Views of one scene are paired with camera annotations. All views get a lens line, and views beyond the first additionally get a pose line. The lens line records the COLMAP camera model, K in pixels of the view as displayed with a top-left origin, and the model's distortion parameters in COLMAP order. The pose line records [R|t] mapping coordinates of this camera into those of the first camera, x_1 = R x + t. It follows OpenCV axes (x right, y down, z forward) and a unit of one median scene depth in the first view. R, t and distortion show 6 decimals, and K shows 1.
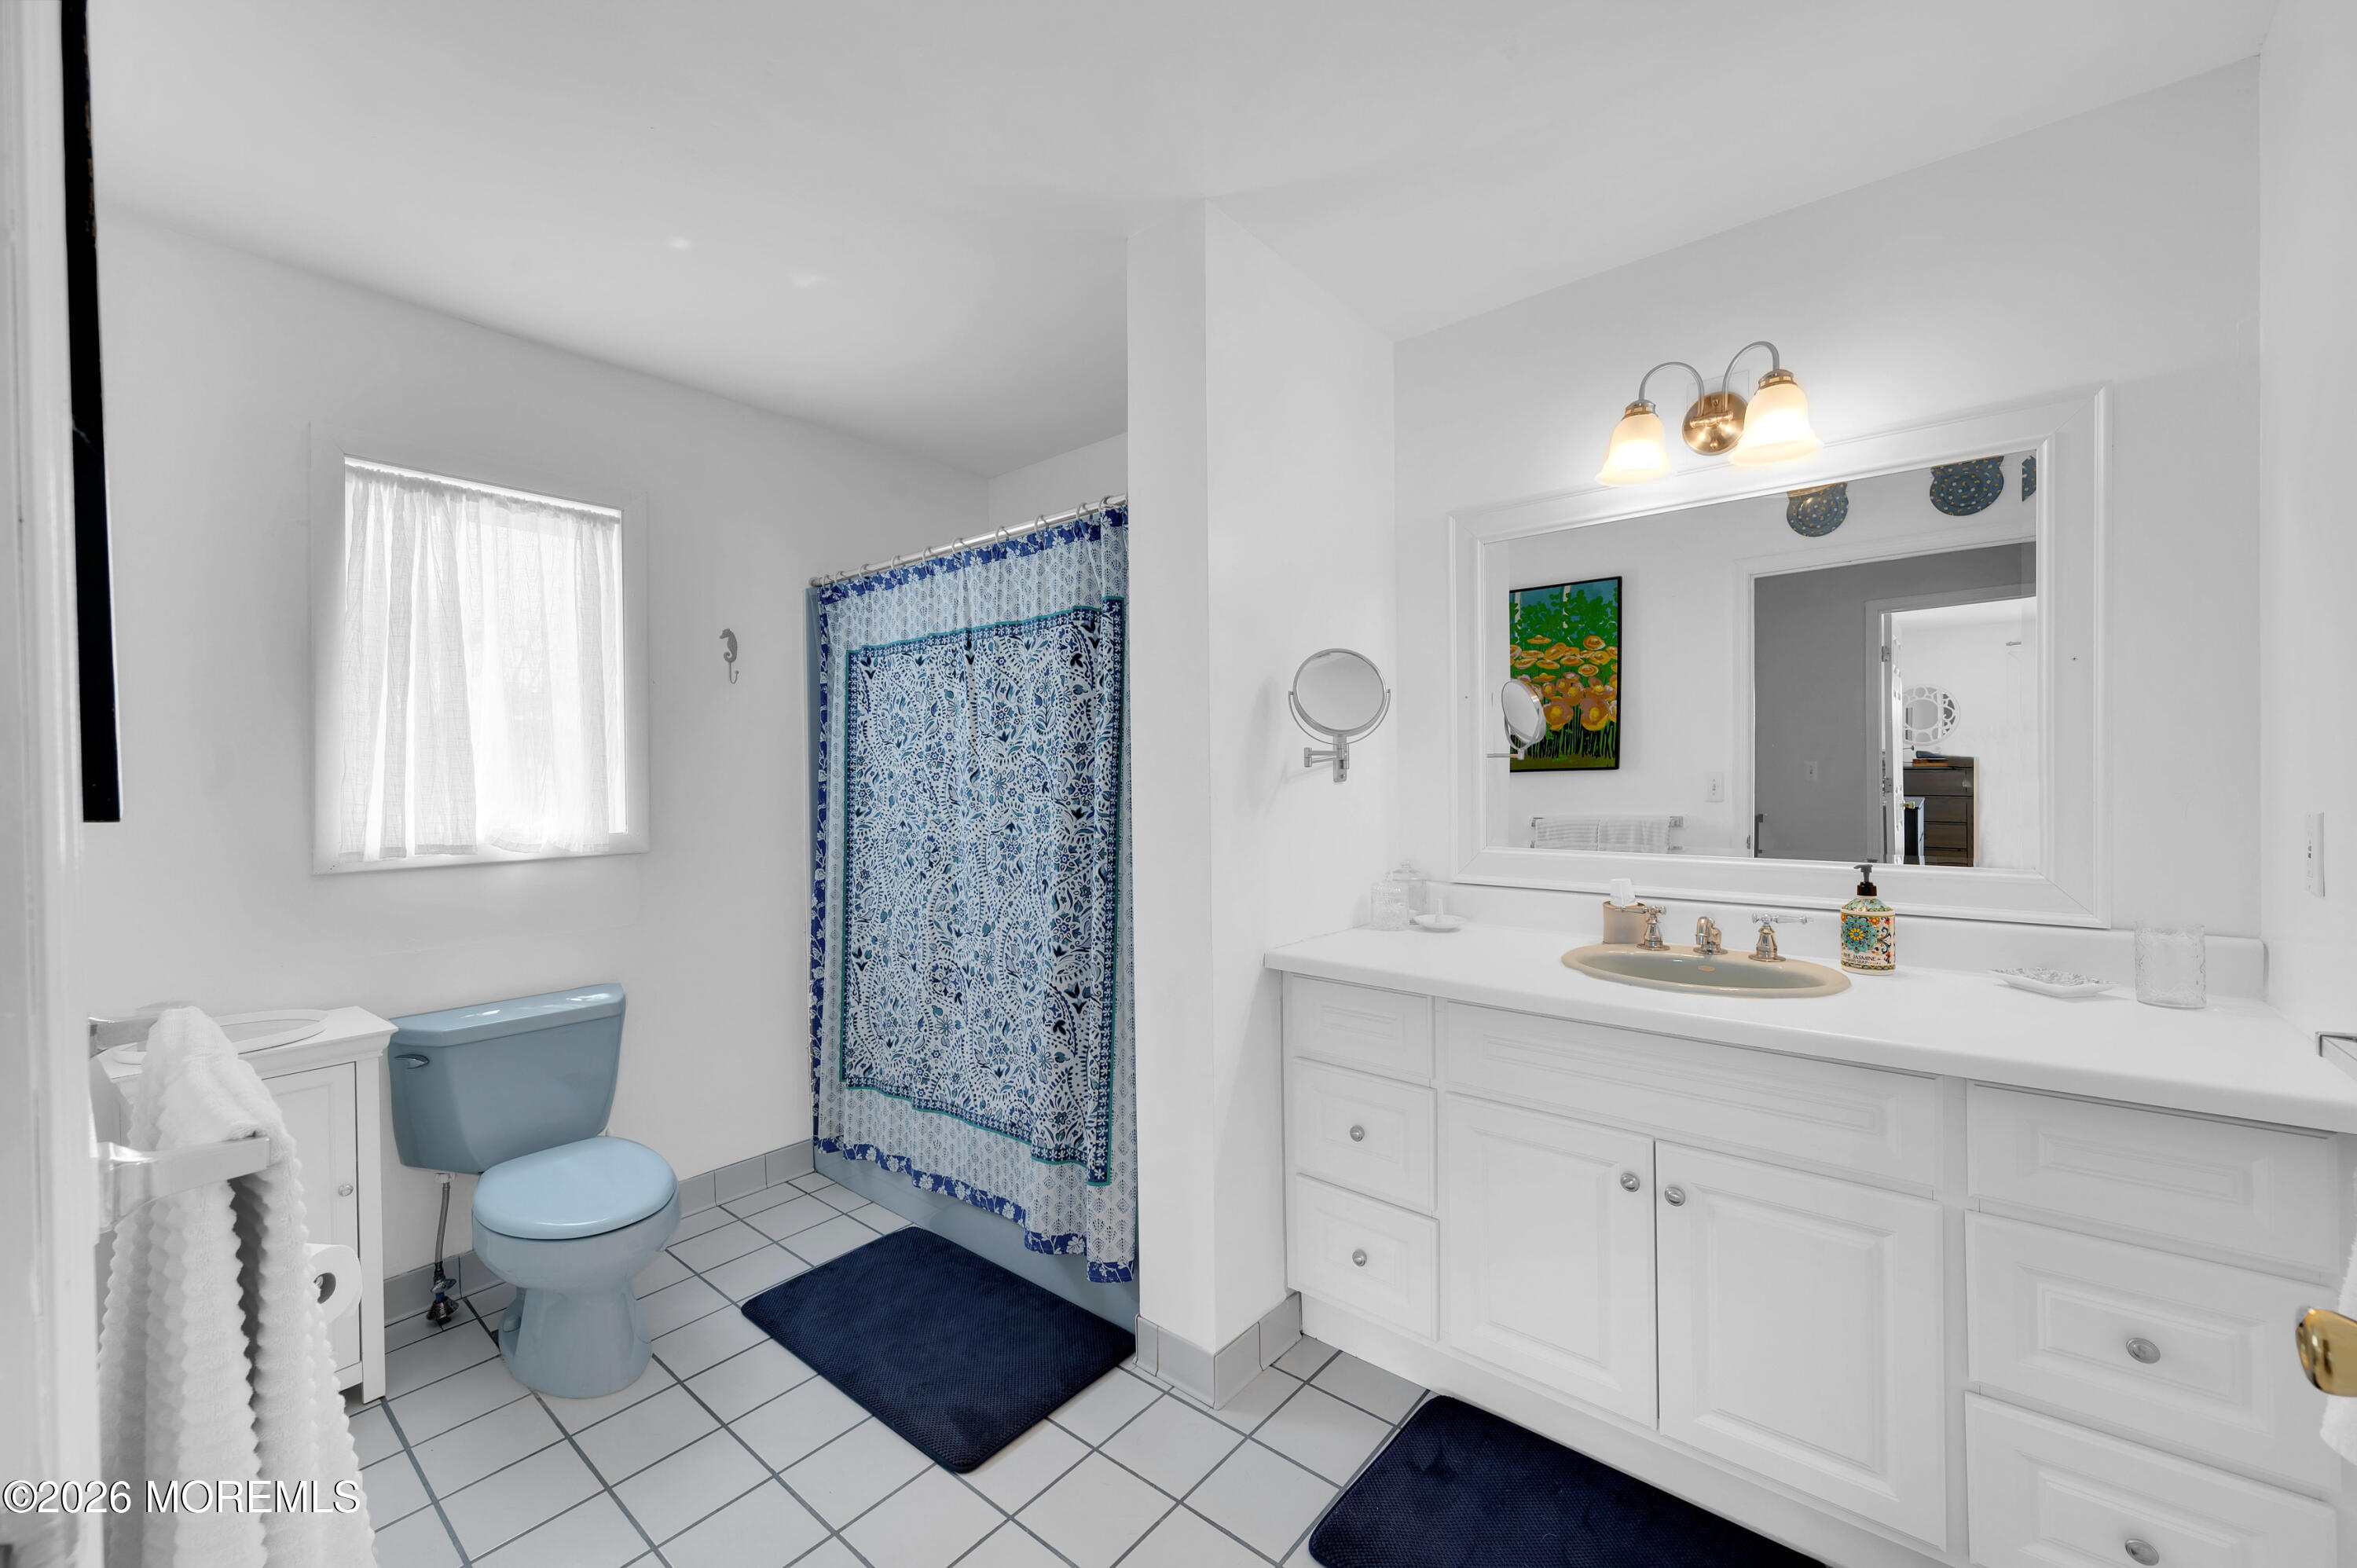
lens RADIAL K [[948.5, 0, 1174.5], [0, 948.5, 786.0], [0, 0, 1]] dist [-0.001899, -0.000133]
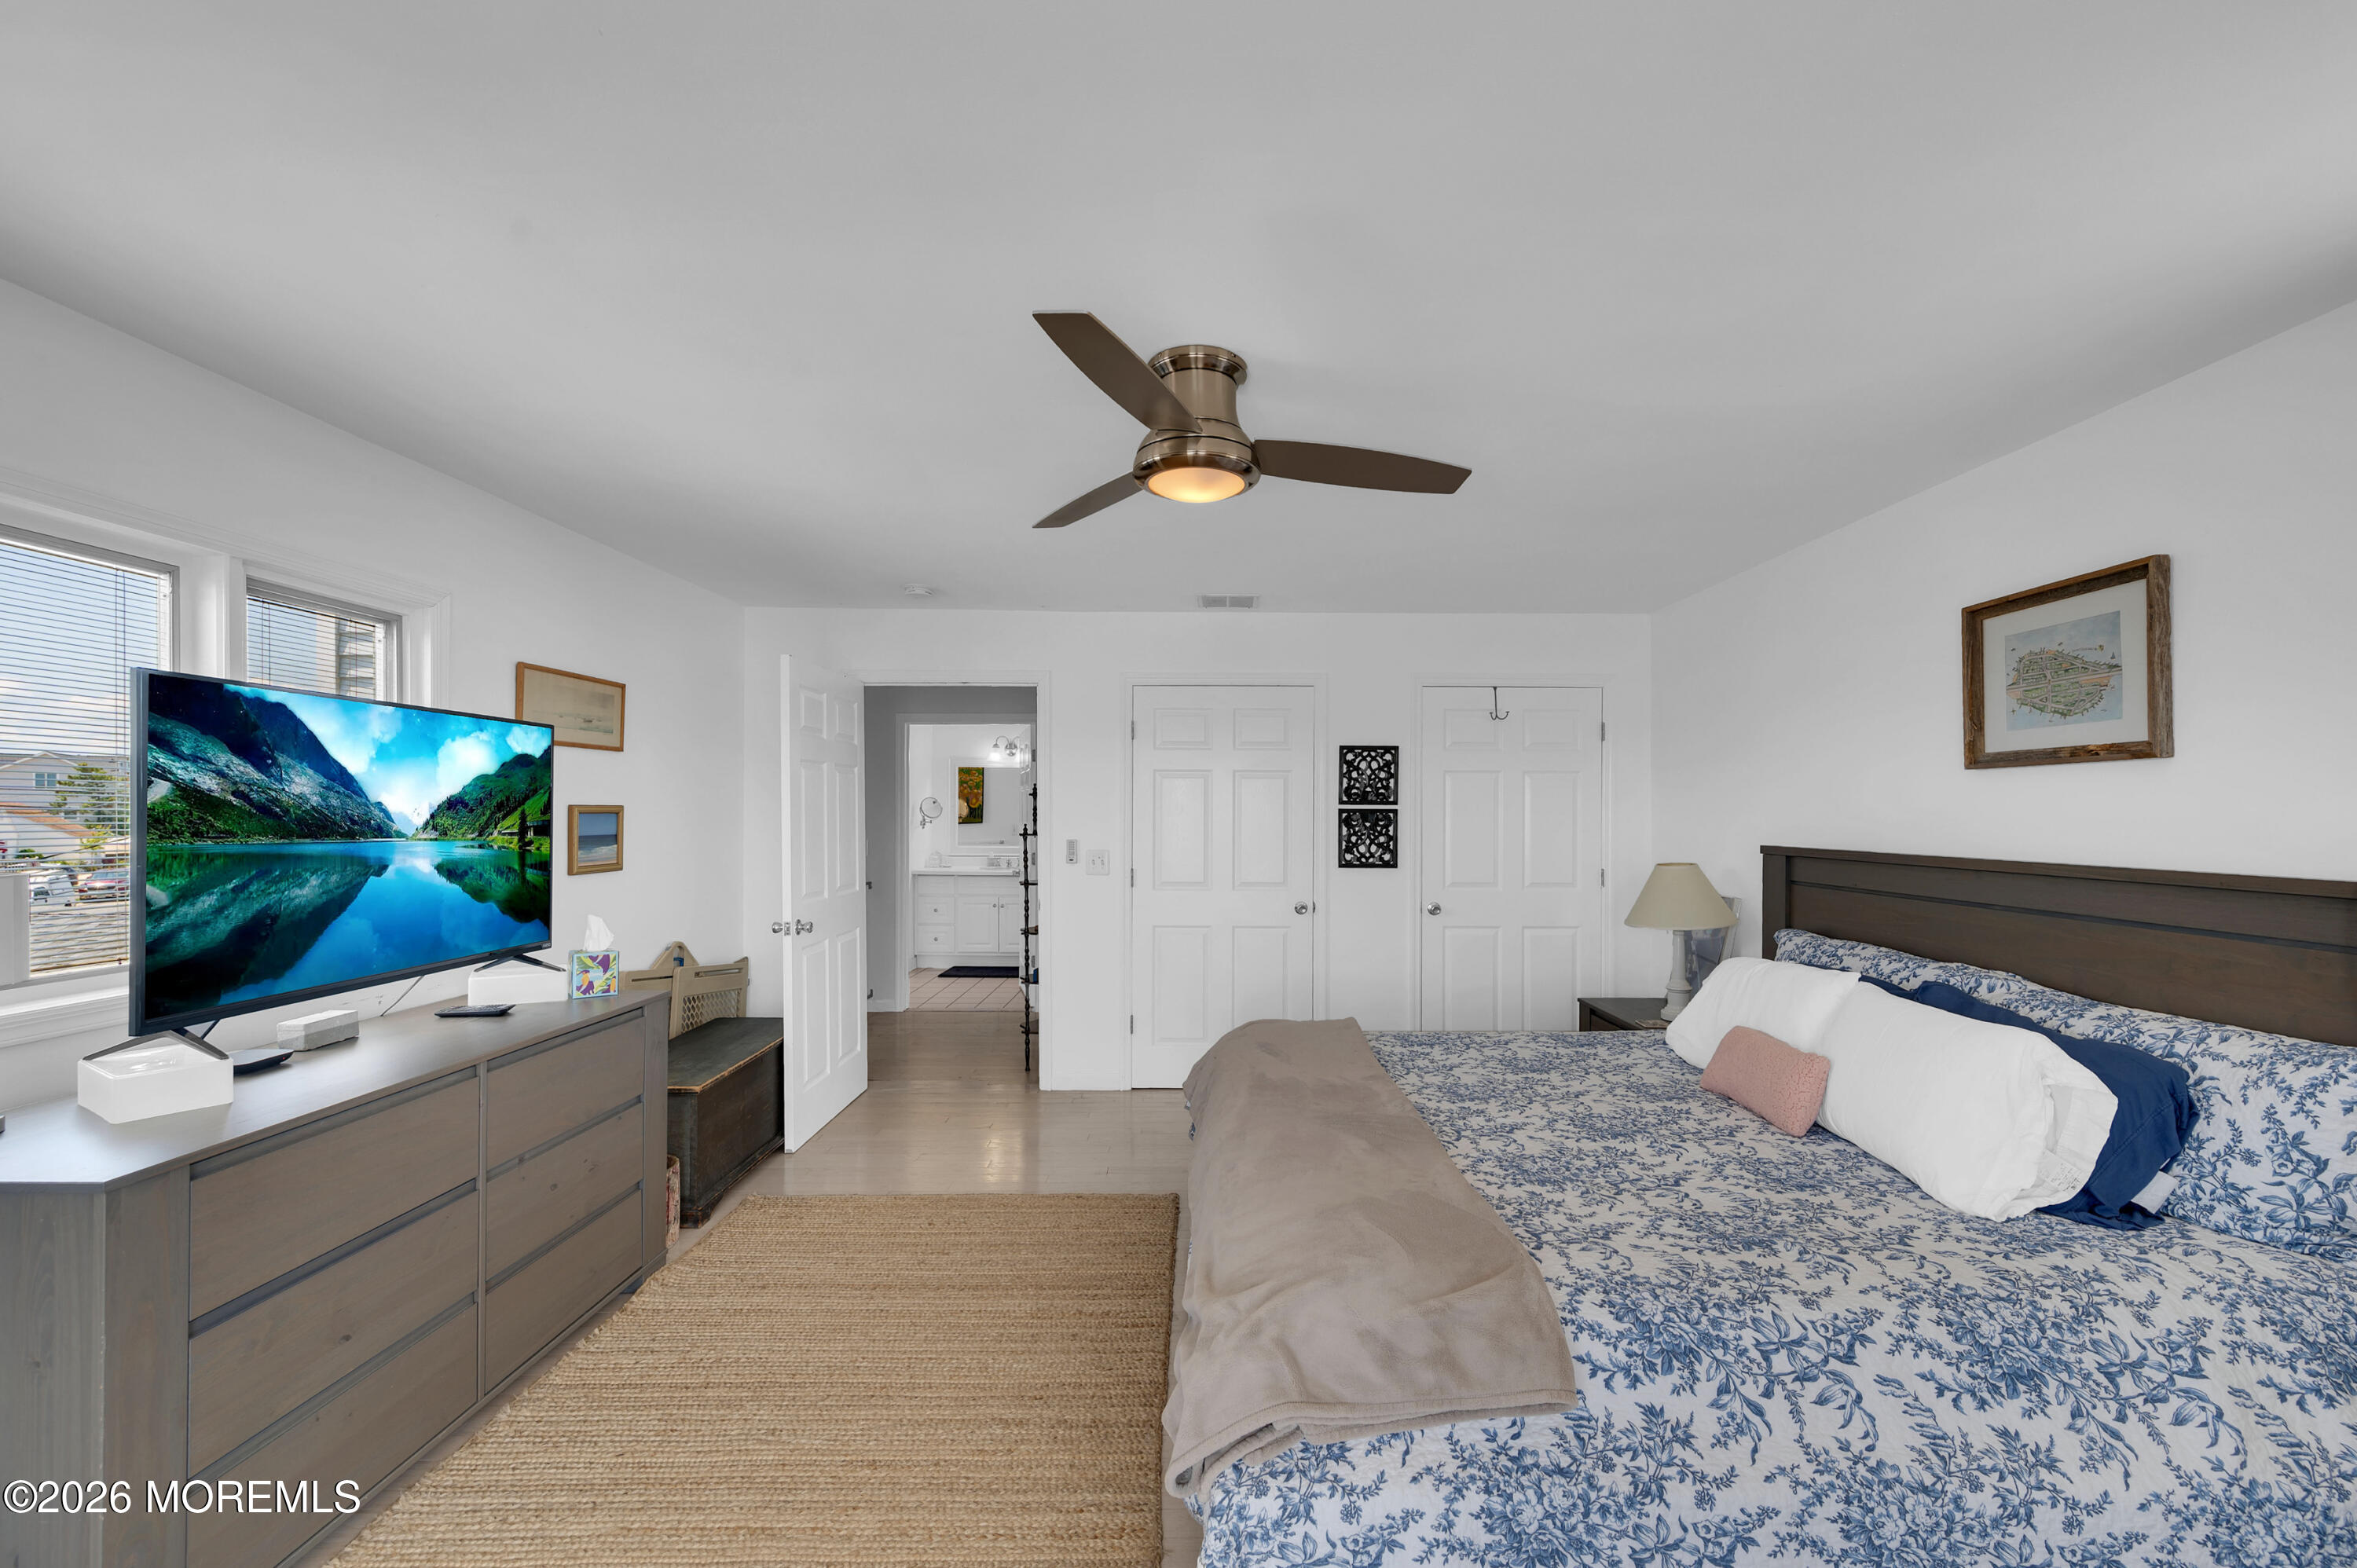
lens RADIAL K [[948.5, 0, 1180.9], [0, 948.5, 798.8], [0, 0, 1]] dist [-0.001899, -0.000133]
pose [[0.773946, 0.007538, 0.633206, -1.224333], [0.001379, 0.999907, -0.013589, -0.062526], [-0.633250, 0.011390, 0.773864, -2.219516]]
